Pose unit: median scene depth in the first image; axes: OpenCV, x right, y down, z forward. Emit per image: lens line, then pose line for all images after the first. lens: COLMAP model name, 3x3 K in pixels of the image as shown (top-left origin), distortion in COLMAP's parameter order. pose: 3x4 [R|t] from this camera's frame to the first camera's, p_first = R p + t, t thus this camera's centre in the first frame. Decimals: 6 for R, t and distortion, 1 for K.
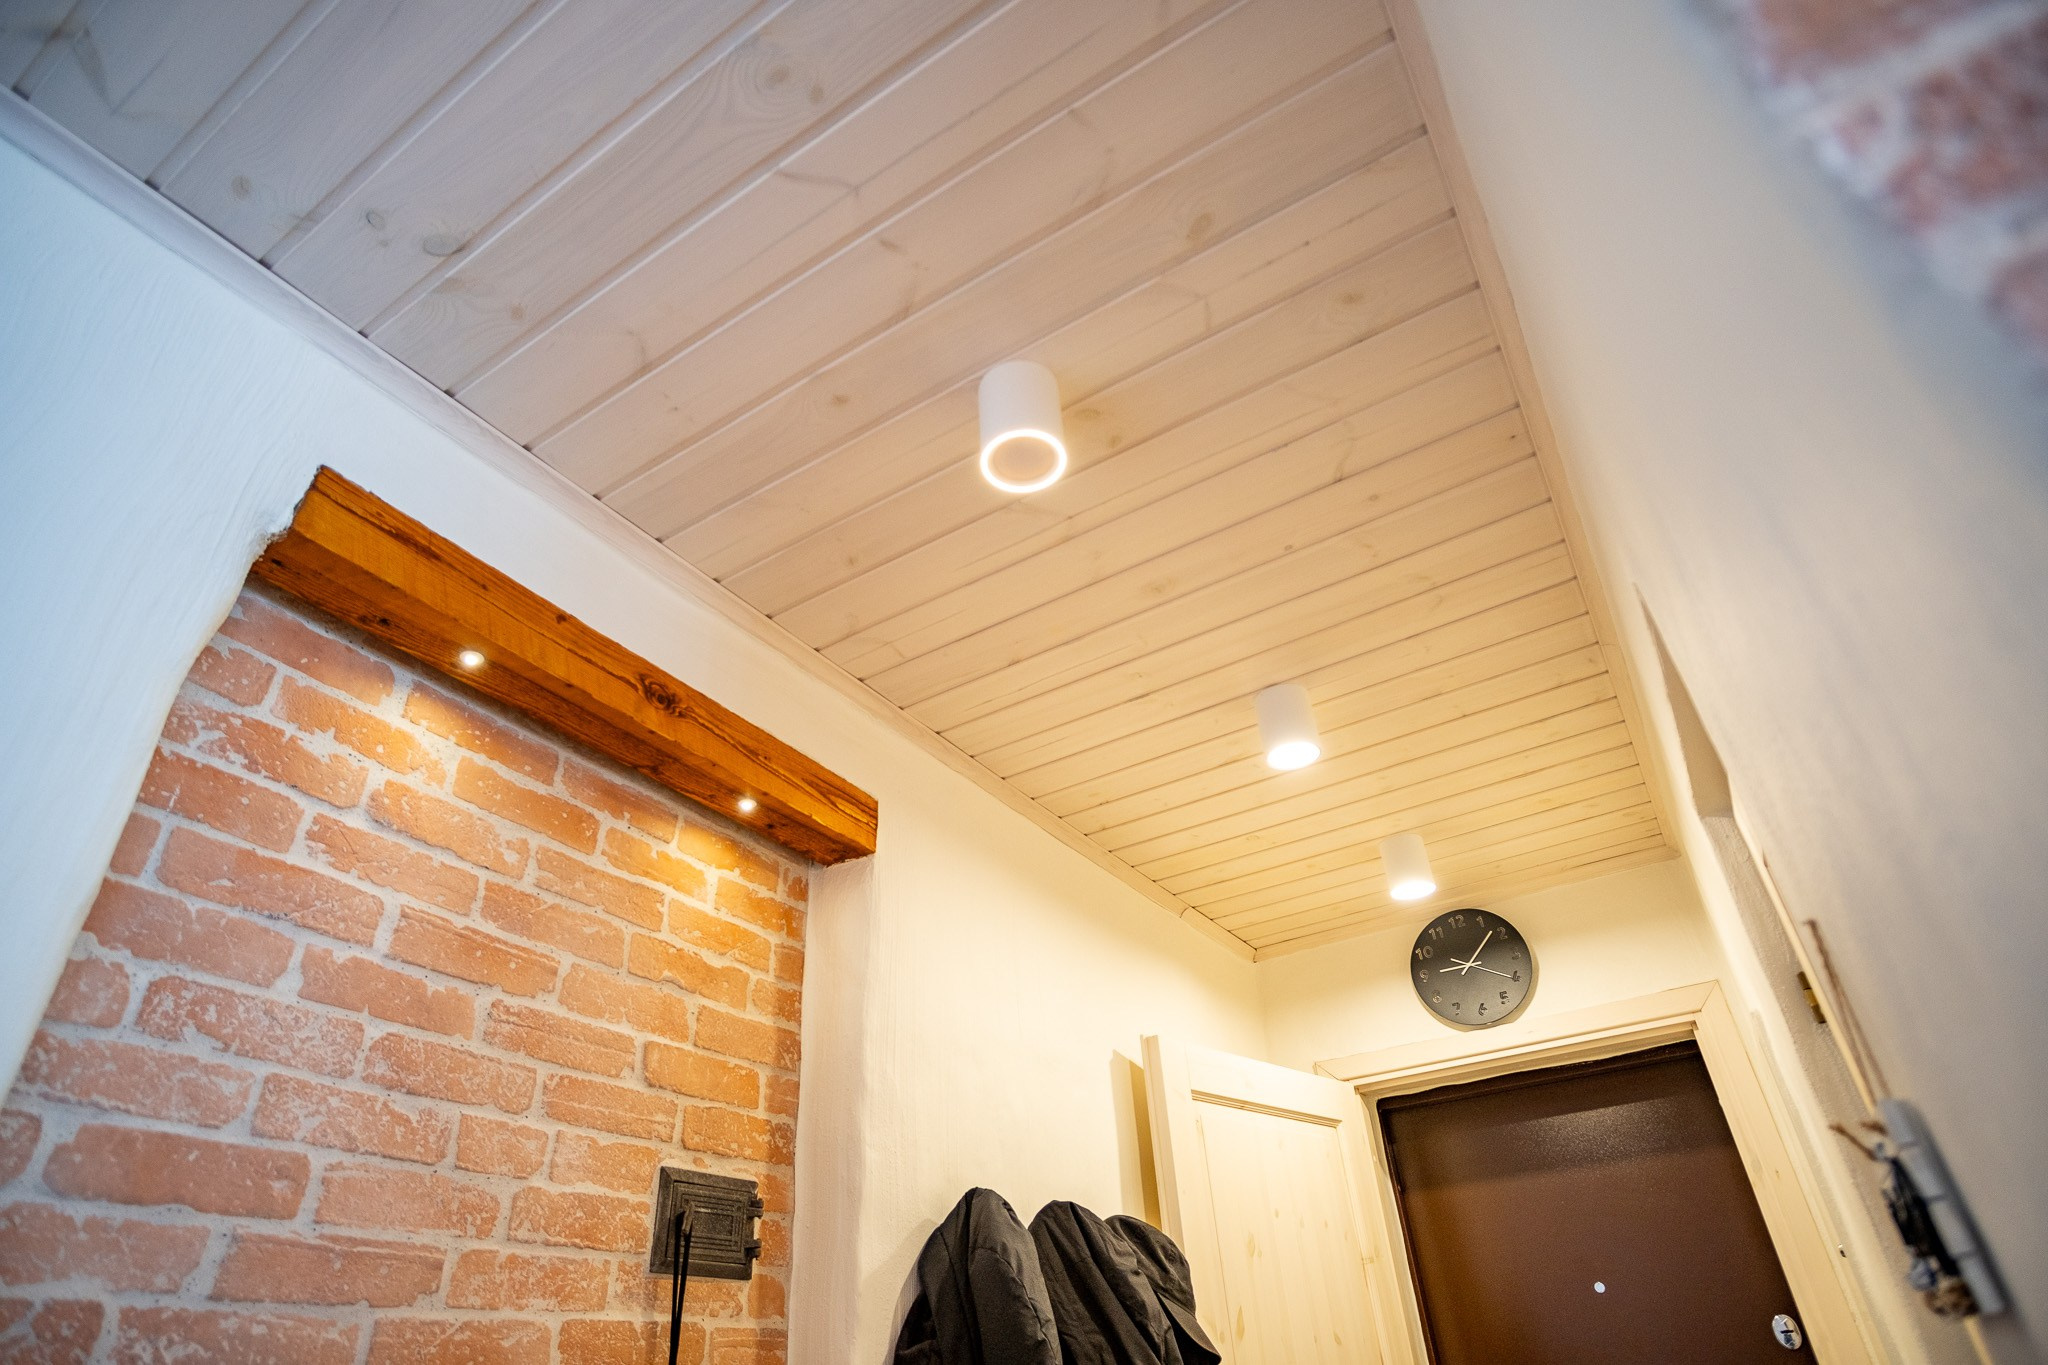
lens RADIAL K [[1096.5, 0, 1010.2], [0, 1096.5, 683.6], [0, 0, 1]] dist [-0.031861, 0.009612]
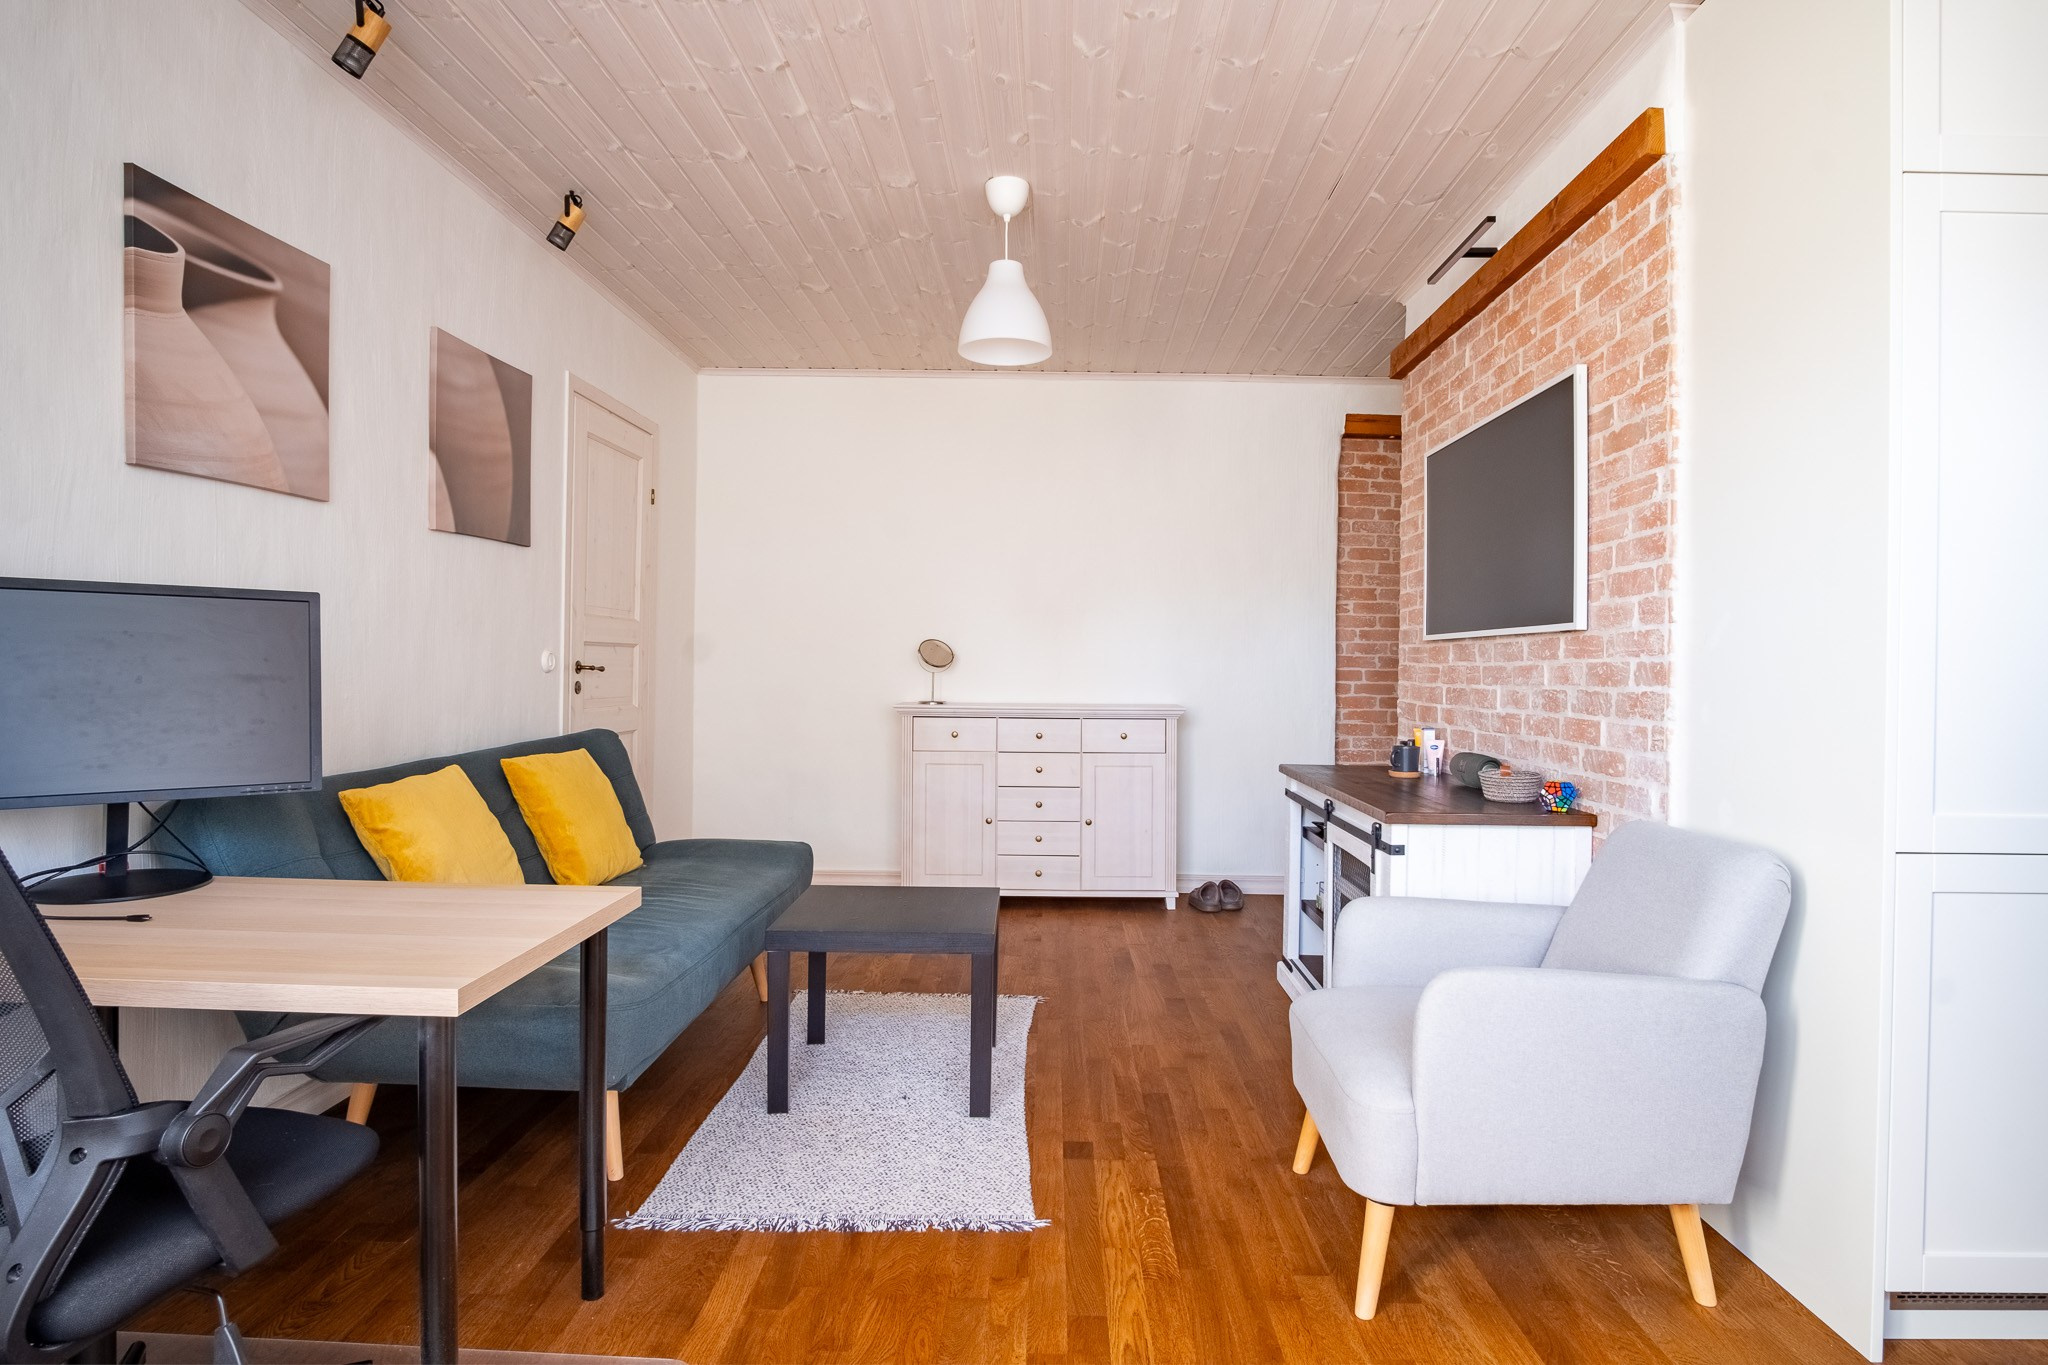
lens RADIAL K [[1096.5, 0, 1034.8], [0, 1096.5, 668.8], [0, 0, 1]] dist [-0.031861, 0.009612]
pose [[0.525957, 0.058188, -0.848518, 2.679725], [0.440855, 0.834518, 0.330493, -1.424367], [0.727335, -0.547899, 0.413269, -2.477282]]
